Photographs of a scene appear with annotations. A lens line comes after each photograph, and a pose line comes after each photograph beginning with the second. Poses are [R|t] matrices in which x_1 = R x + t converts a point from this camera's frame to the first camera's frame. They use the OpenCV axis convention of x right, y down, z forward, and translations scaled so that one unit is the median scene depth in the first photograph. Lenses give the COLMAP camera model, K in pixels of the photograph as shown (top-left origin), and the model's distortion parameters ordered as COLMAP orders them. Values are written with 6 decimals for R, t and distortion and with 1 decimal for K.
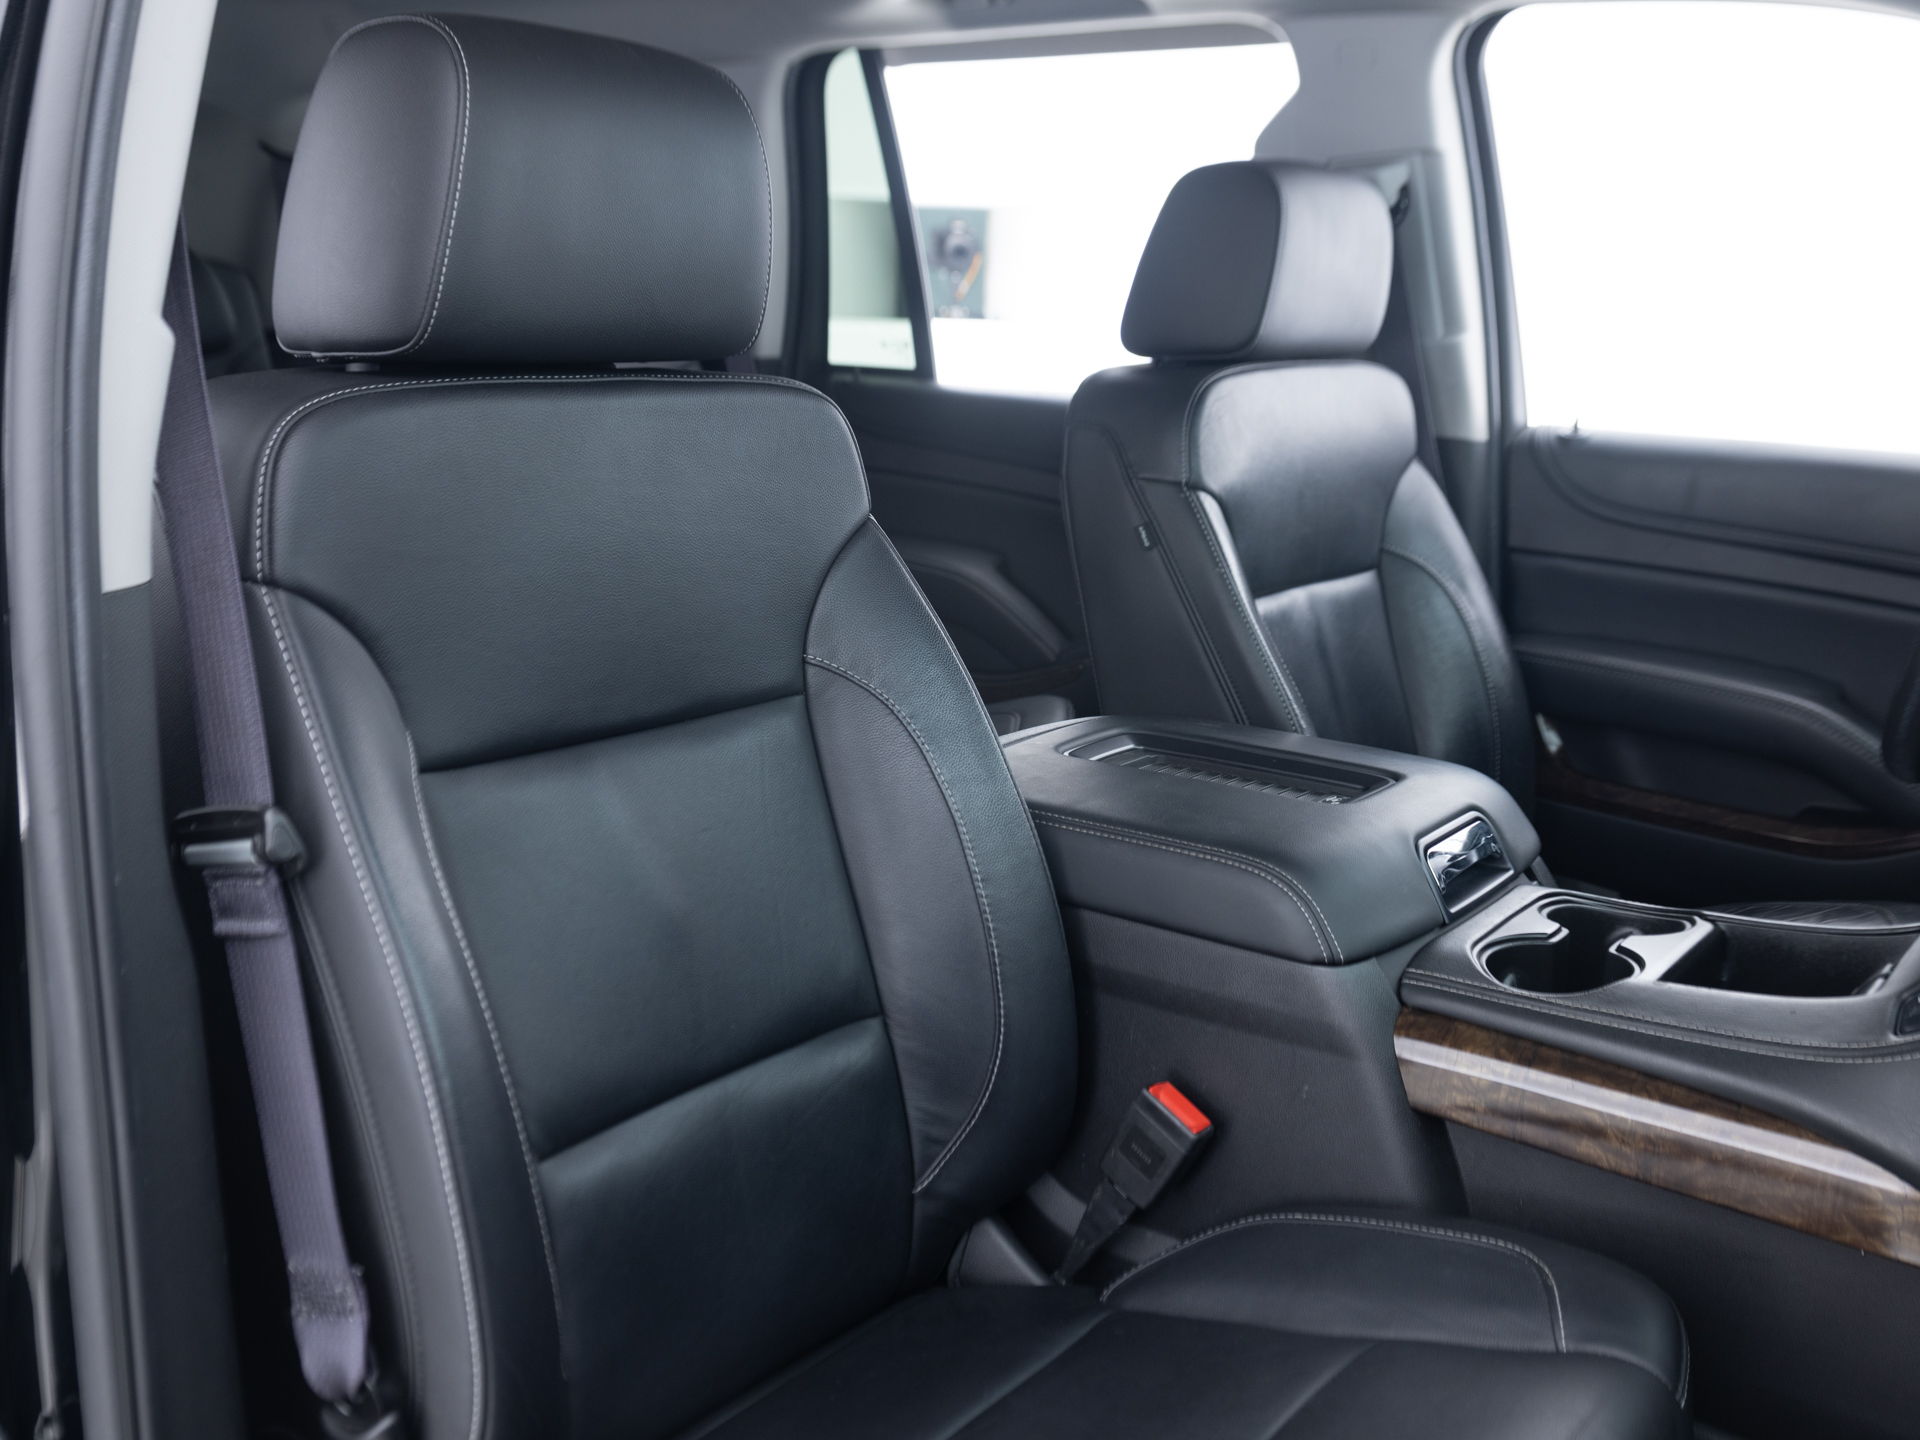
lens RADIAL K [[2028.9, 0, 960.0], [0, 2028.9, 720.0], [0, 0, 1]] dist [0.003585, 0.055554]
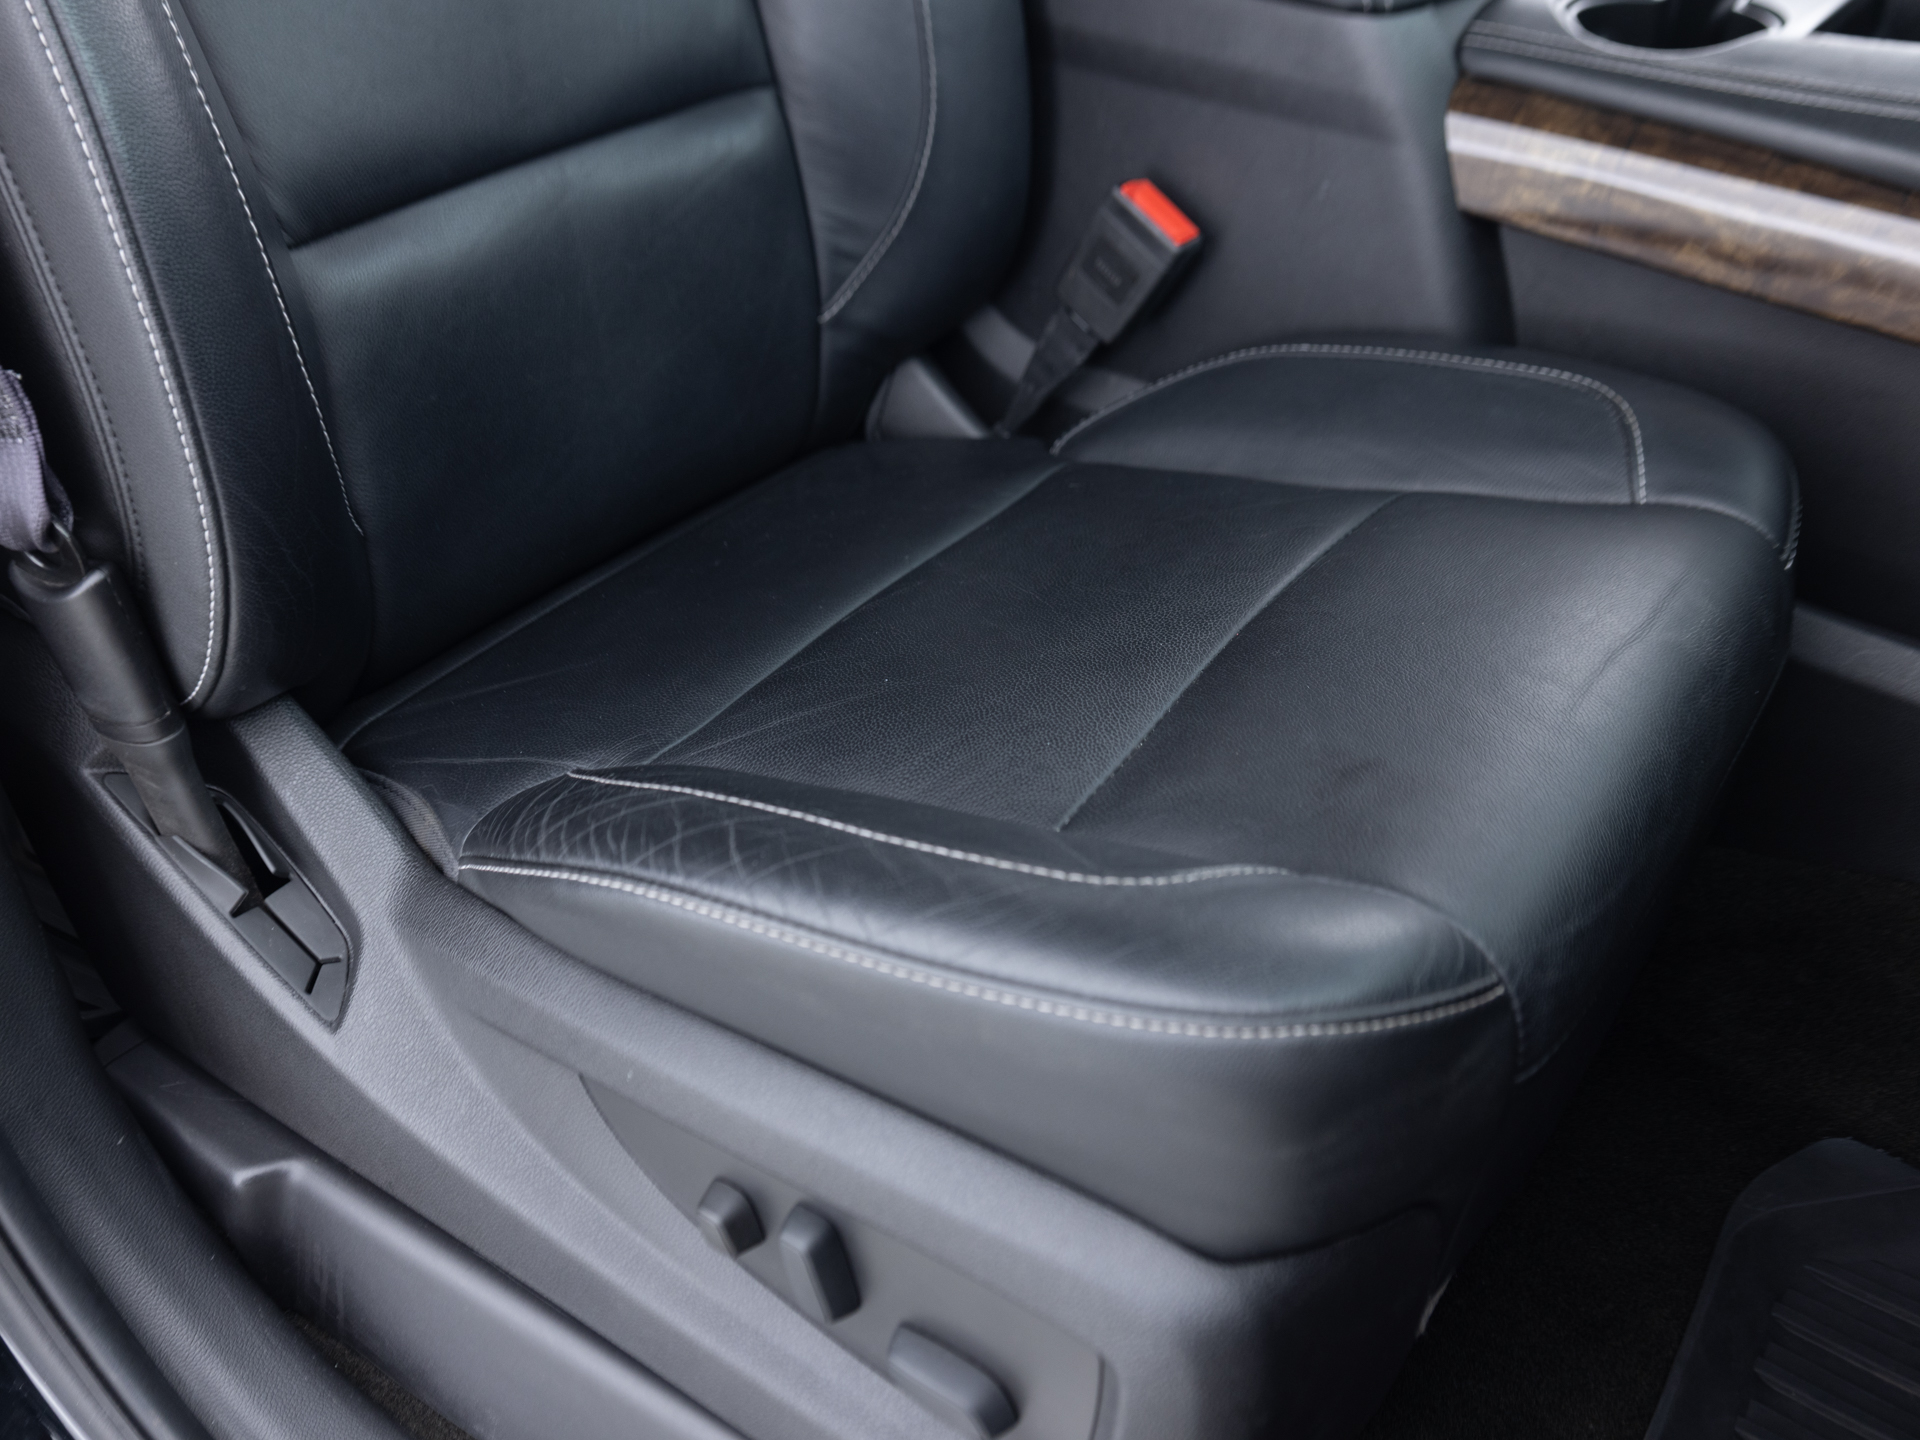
lens RADIAL K [[2028.9, 0, 960.0], [0, 2028.9, 720.0], [0, 0, 1]] dist [0.003585, 0.055554]
pose [[0.999591, 0.001621, 0.028562, 0.009795], [-0.012192, 0.927333, 0.374038, 0.082807], [-0.025880, -0.374233, 0.926973, 0.211368]]
